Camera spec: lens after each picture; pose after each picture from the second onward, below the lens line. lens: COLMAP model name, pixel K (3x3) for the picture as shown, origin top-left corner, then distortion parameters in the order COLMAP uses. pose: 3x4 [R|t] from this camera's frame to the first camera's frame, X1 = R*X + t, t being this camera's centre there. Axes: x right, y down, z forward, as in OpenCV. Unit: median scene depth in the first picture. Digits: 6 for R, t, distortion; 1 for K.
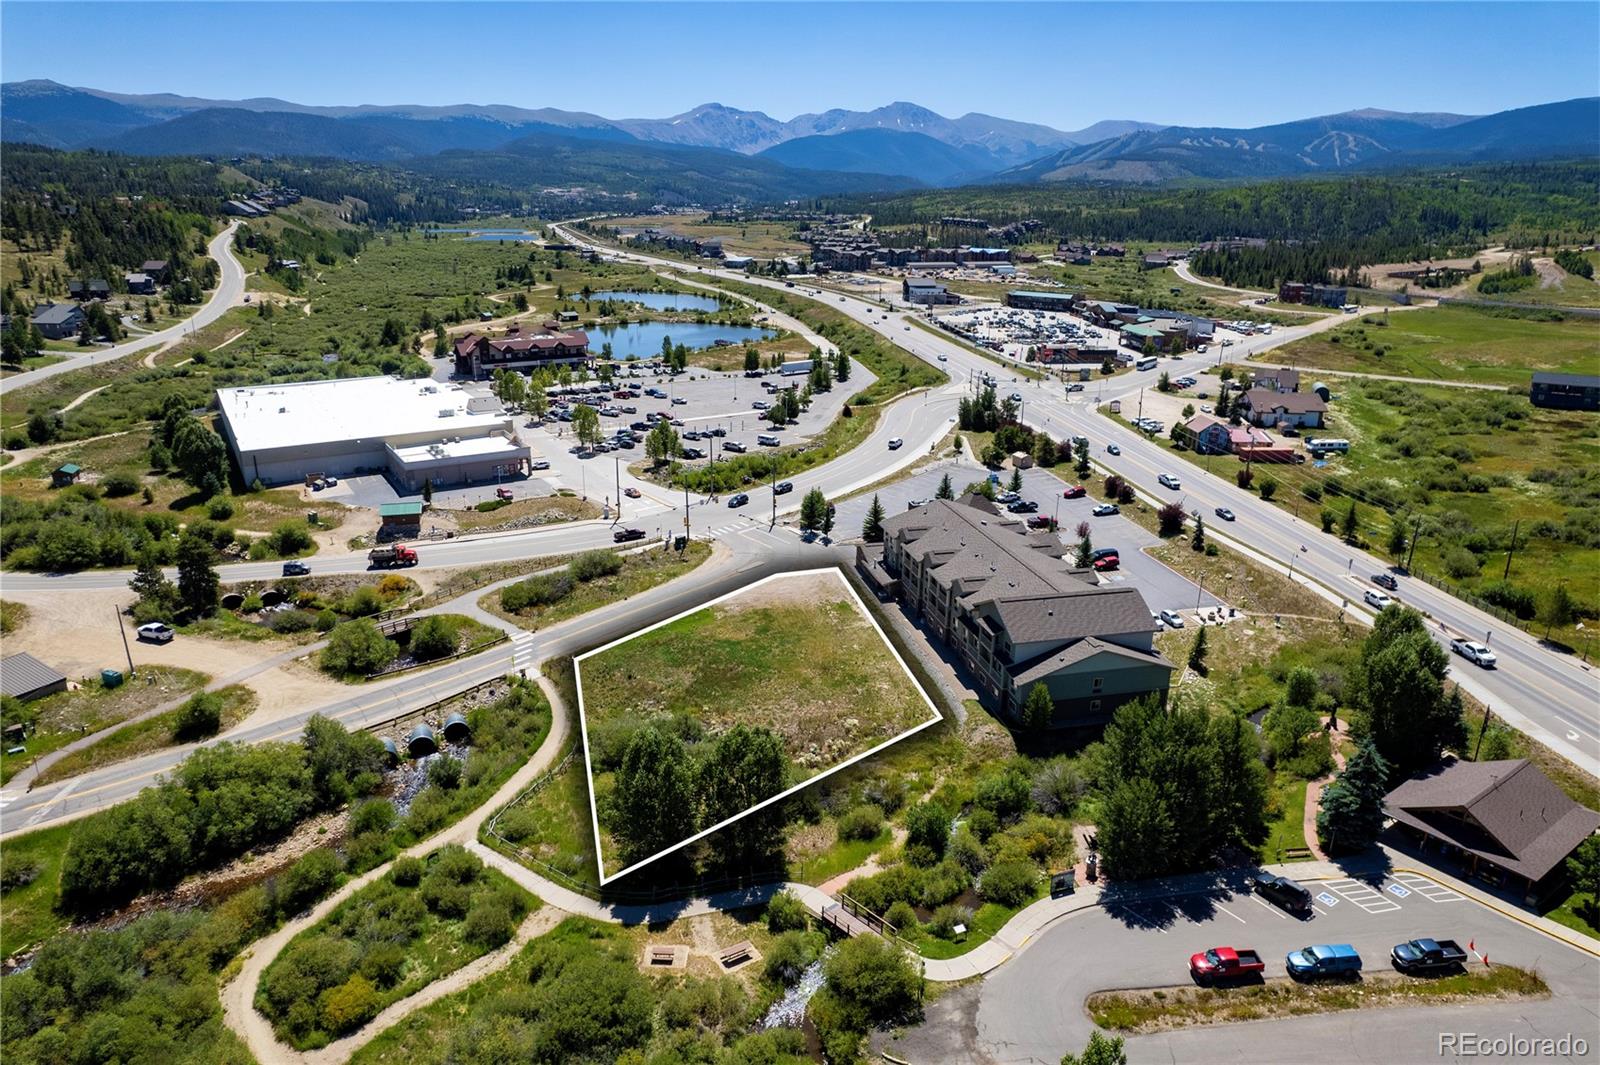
lens RADIAL K [[1023.3, 0, 796.6], [0, 1023.3, 545.6], [0, 0, 1]] dist [-0.080983, 0.074391]
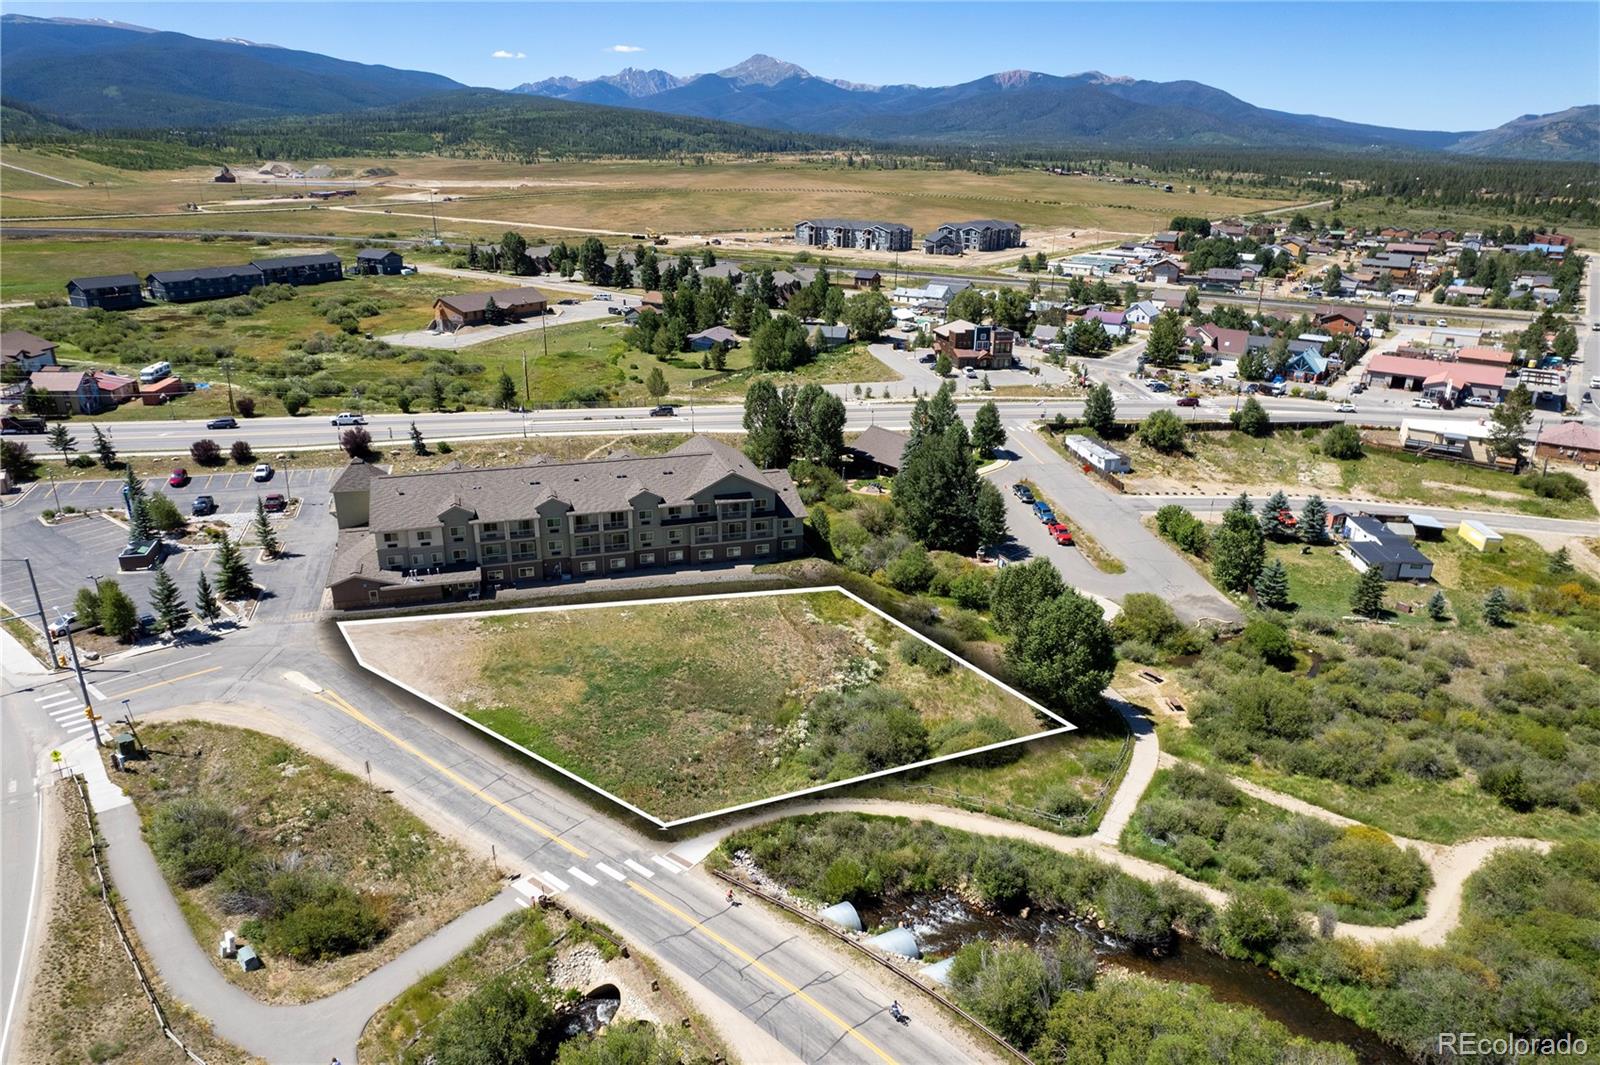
lens RADIAL K [[1023.3, 0, 796.6], [0, 1023.3, 545.6], [0, 0, 1]] dist [-0.080983, 0.074391]
pose [[-0.080886, -0.370827, 0.925173, -0.603794], [0.299694, 0.876213, 0.377405, -0.191923], [-0.950600, 0.307795, 0.040262, 0.687333]]
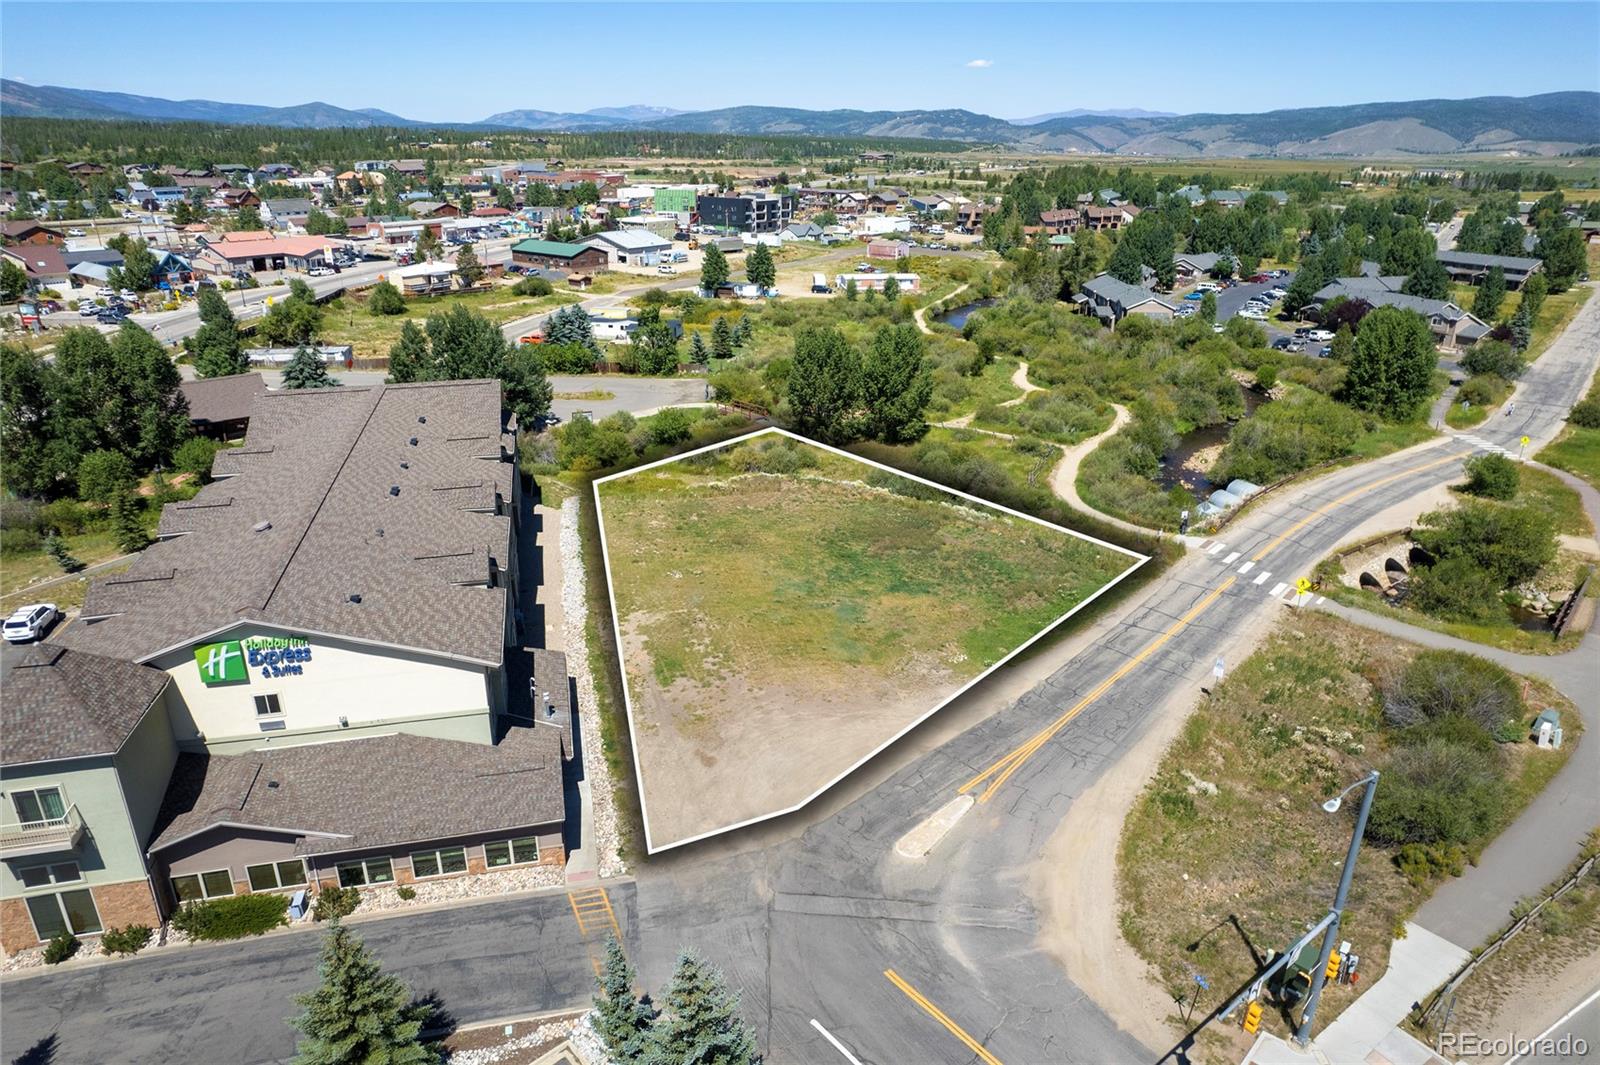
lens RADIAL K [[1023.3, 0, 796.6], [0, 1023.3, 545.6], [0, 0, 1]] dist [-0.080983, 0.074391]
pose [[-0.999854, -0.008209, -0.014962, 0.001242], [-0.015997, 0.756194, 0.654152, -0.236449], [0.005944, 0.654296, -0.756215, 1.194016]]
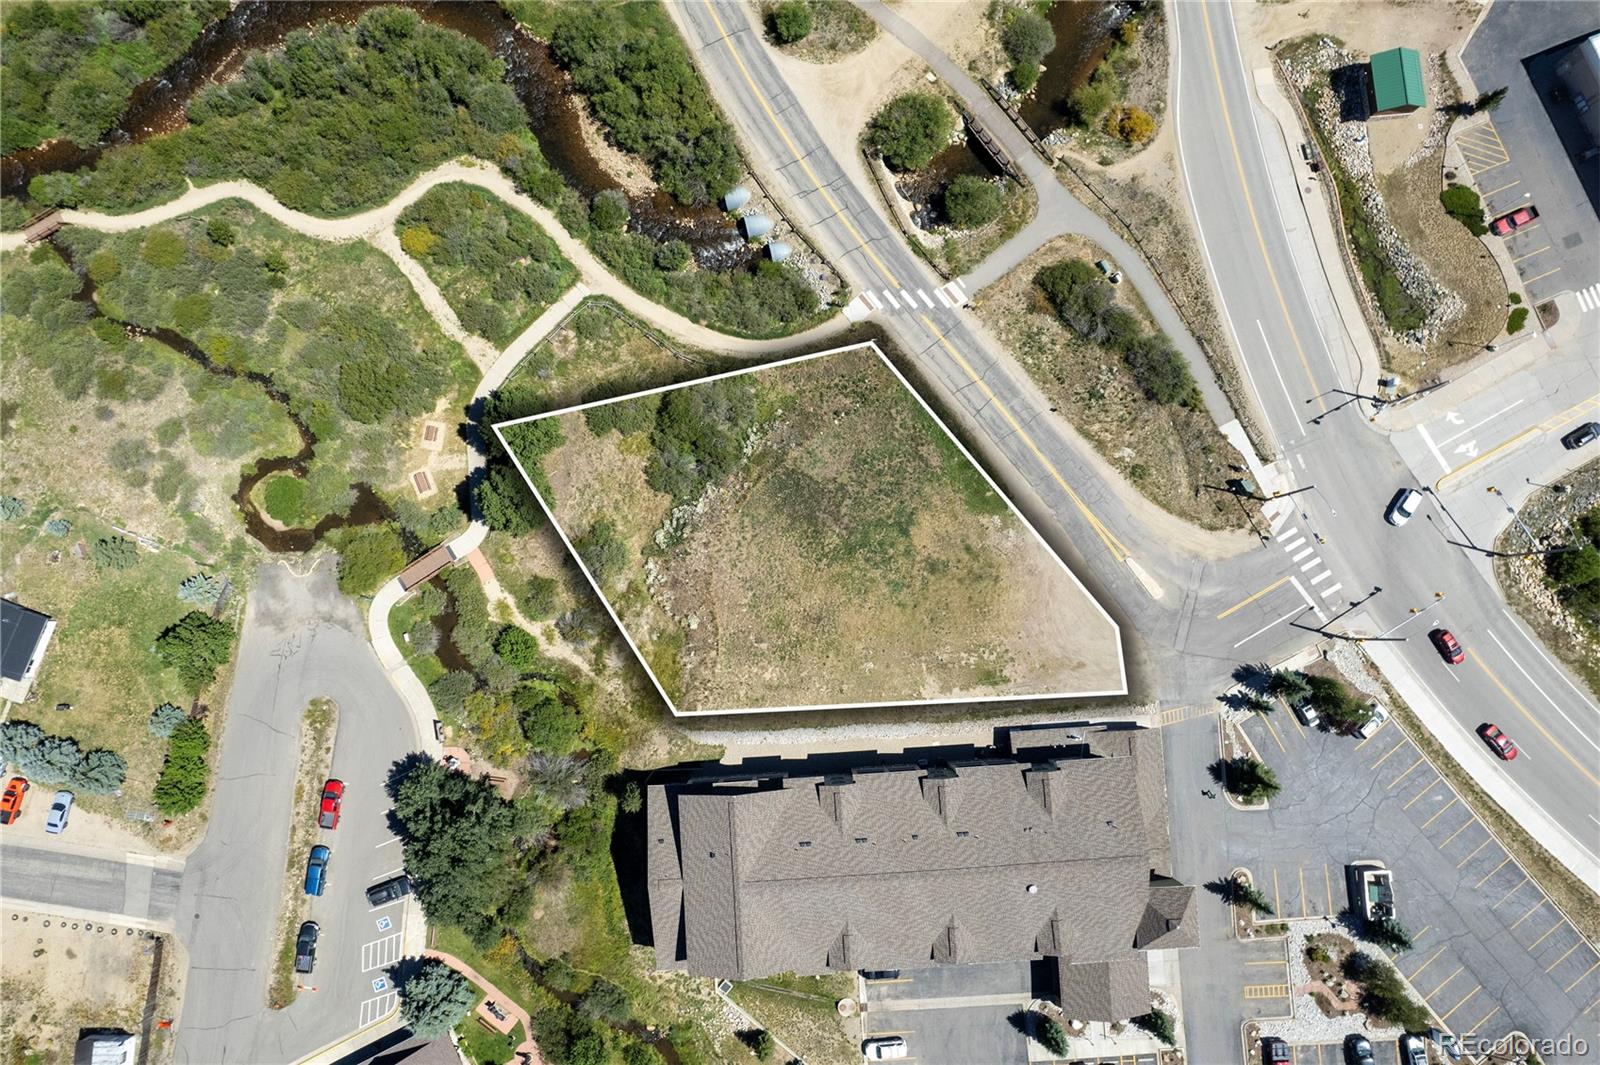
lens RADIAL K [[1023.3, 0, 796.6], [0, 1023.3, 545.6], [0, 0, 1]] dist [-0.080983, 0.074391]
pose [[-0.162775, 0.982482, -0.090741, 0.039461], [-0.315487, 0.035312, 0.948273, -0.599062], [0.934865, 0.182983, 0.304212, 0.557057]]
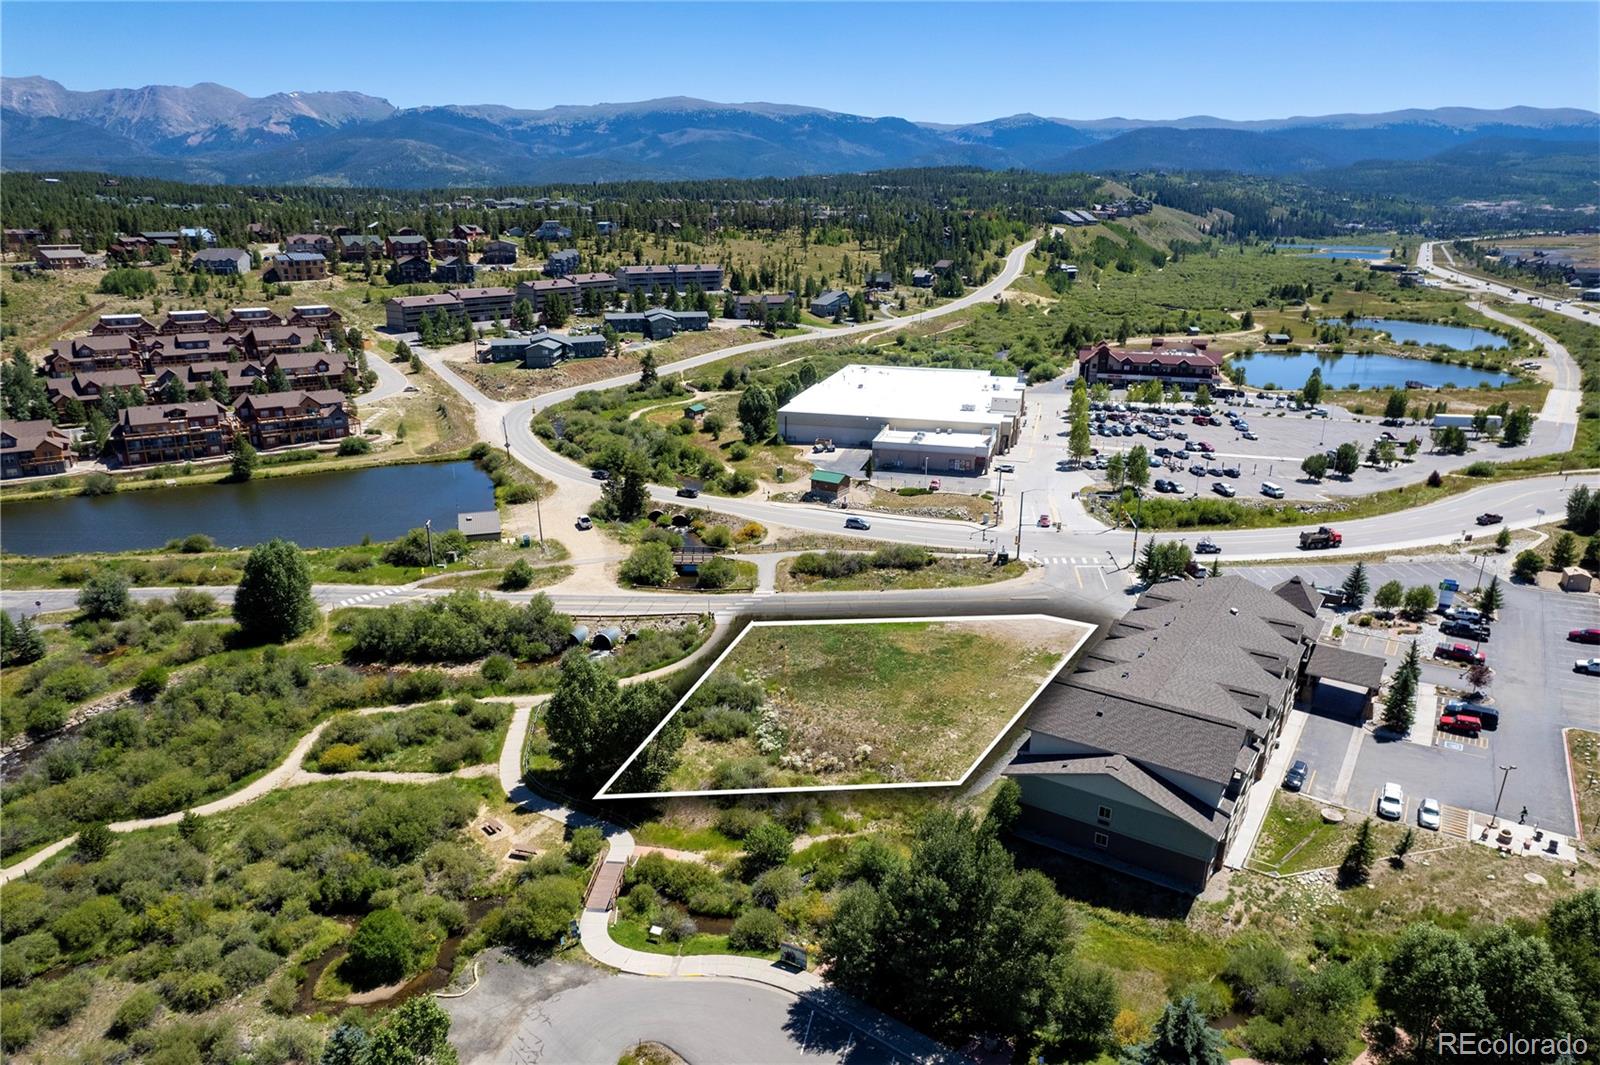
lens RADIAL K [[1023.3, 0, 796.6], [0, 1023.3, 545.6], [0, 0, 1]] dist [-0.080983, 0.074391]
pose [[0.686192, 0.222778, -0.692467, 0.455661], [-0.230958, 0.969416, 0.083012, -0.054986], [0.689782, 0.102969, 0.716658, 0.179506]]
